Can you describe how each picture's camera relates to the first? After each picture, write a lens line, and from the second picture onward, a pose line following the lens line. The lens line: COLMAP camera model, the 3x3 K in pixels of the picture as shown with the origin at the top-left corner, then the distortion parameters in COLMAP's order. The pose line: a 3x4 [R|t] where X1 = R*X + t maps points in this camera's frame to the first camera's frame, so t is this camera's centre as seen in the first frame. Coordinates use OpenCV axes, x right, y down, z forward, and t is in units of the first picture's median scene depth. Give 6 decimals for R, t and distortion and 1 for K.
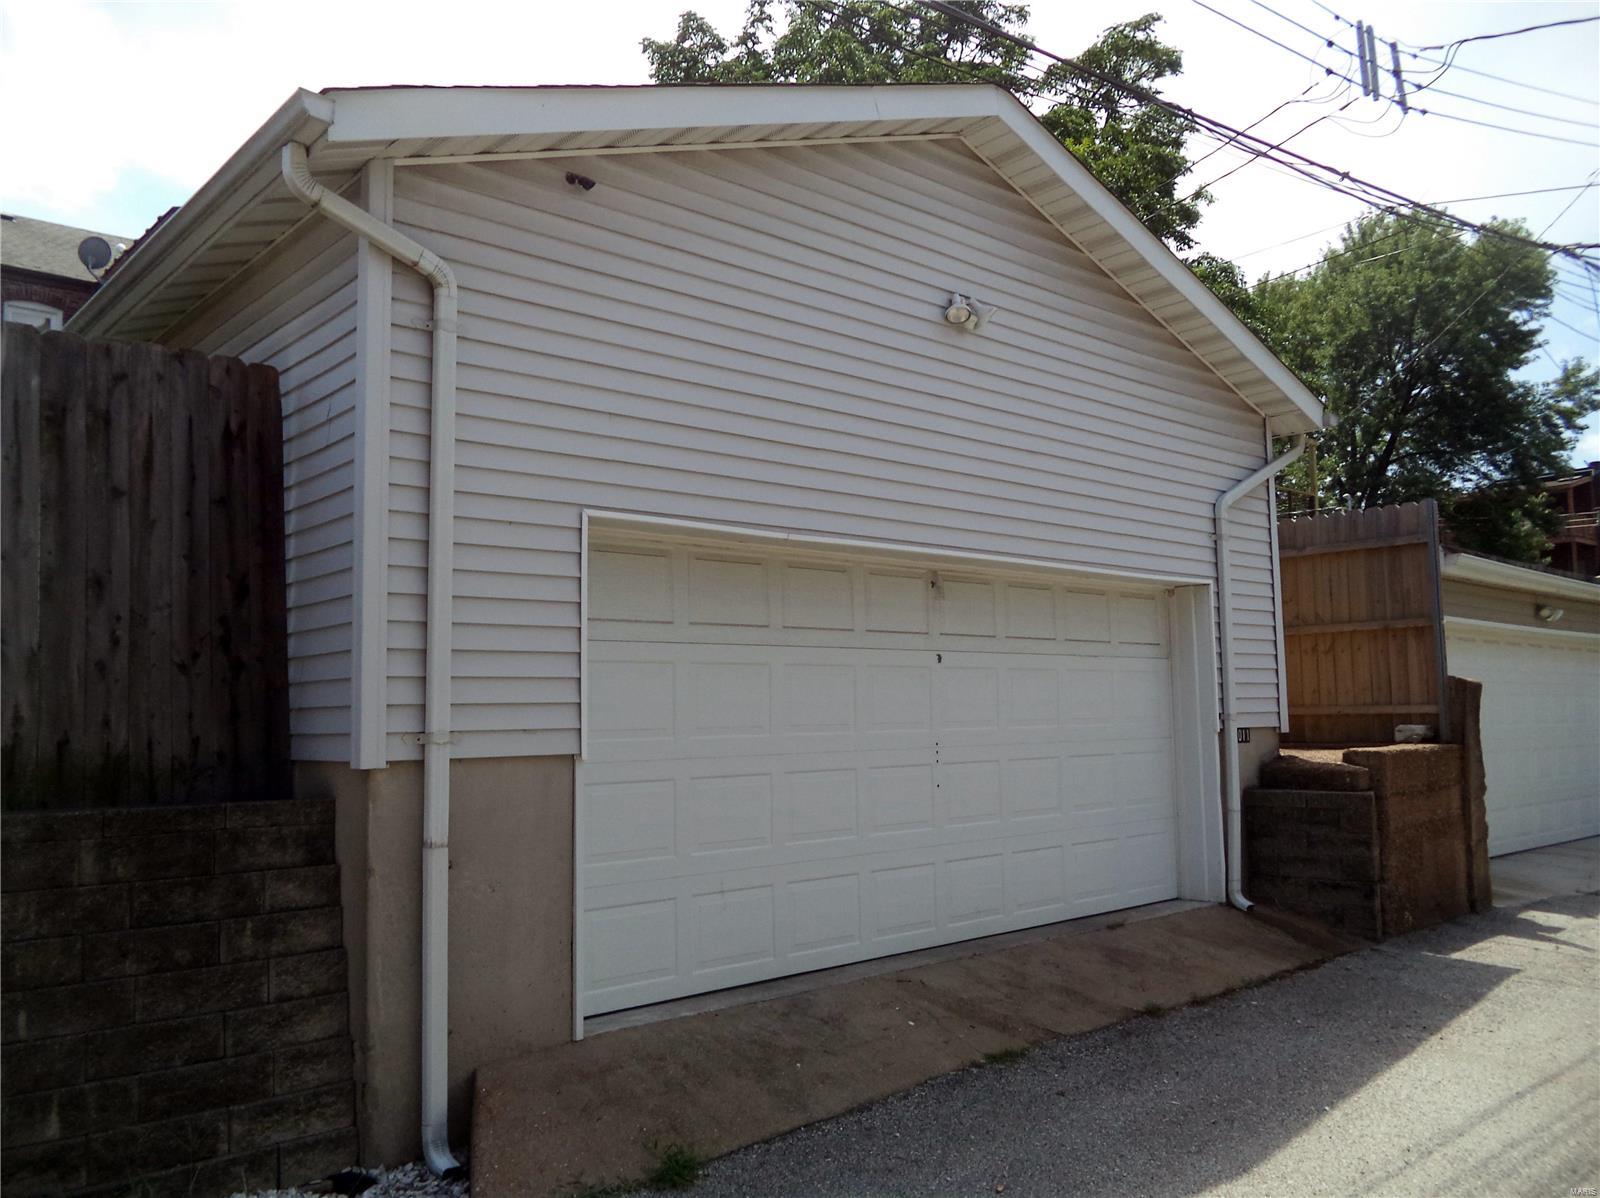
lens RADIAL K [[1298.6, 0, 800.7], [0, 1298.6, 594.7], [0, 0, 1]] dist [-0.001324, -0.015928]
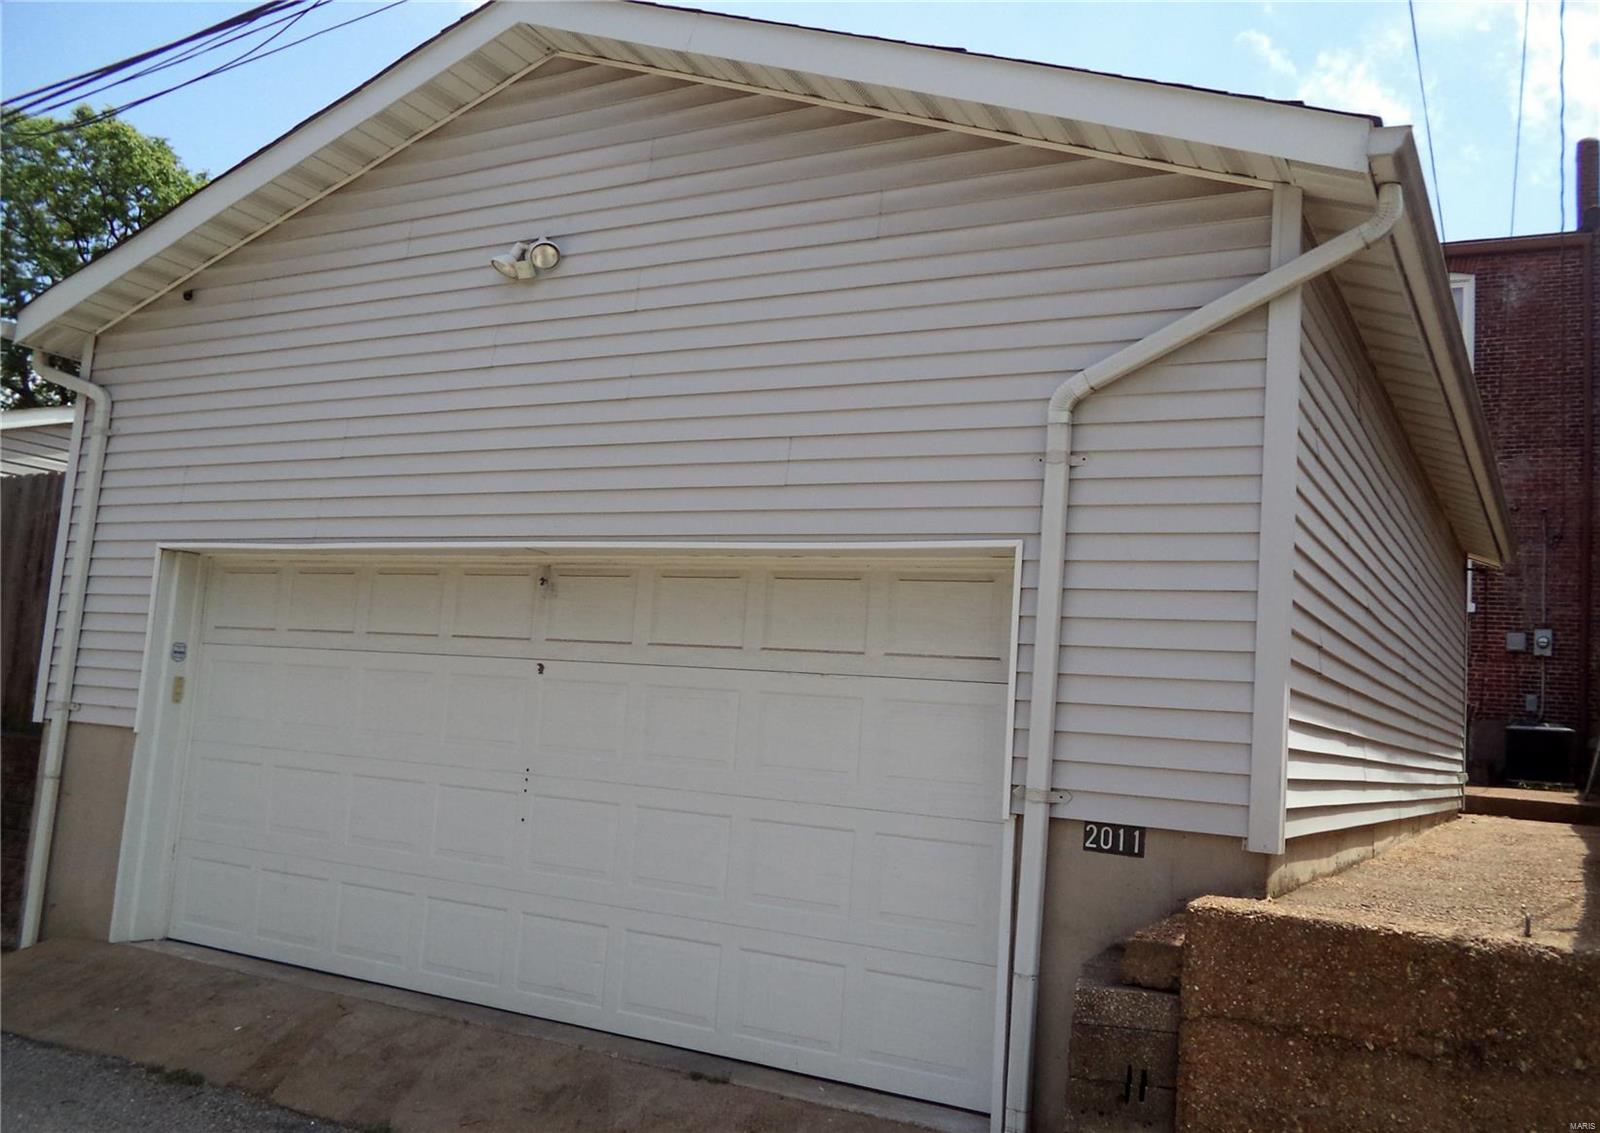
lens RADIAL K [[1348.8, 0, 799.9], [0, 1348.8, 574.6], [0, 0, 1]] dist [0.000216, -0.009027]
pose [[0.318822, -0.070128, -0.945217, 0.986743], [0.008793, 0.997435, -0.071036, 0.051525], [0.947774, 0.014336, 0.318620, 0.876339]]
